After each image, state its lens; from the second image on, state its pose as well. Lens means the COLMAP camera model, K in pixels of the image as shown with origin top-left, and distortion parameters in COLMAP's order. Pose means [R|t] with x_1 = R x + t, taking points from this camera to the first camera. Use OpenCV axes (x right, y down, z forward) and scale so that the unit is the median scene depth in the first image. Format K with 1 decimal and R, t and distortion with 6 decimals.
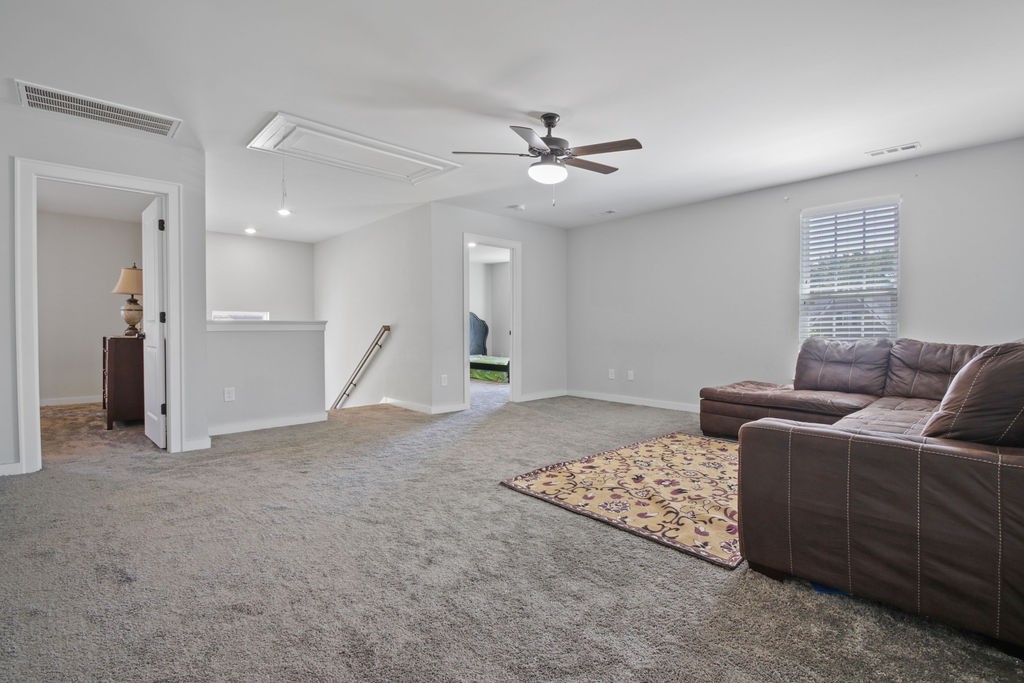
lens RADIAL K [[469.5, 0, 514.0], [0, 469.5, 338.4], [0, 0, 1]] dist [0.002072, 0.000103]
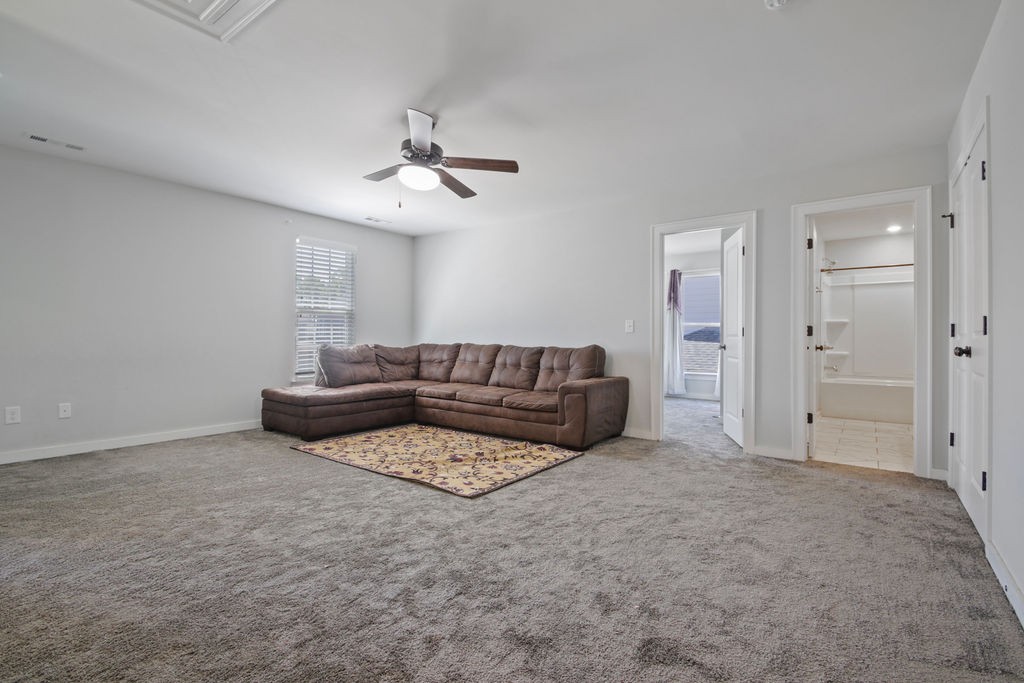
lens RADIAL K [[469.5, 0, 514.5], [0, 469.5, 337.9], [0, 0, 1]] dist [0.002072, 0.000103]
pose [[-0.169053, -0.000082, 0.985607, -0.991519], [0.015075, 0.999883, 0.002669, -0.023351], [-0.985492, 0.015309, -0.169032, 1.061195]]
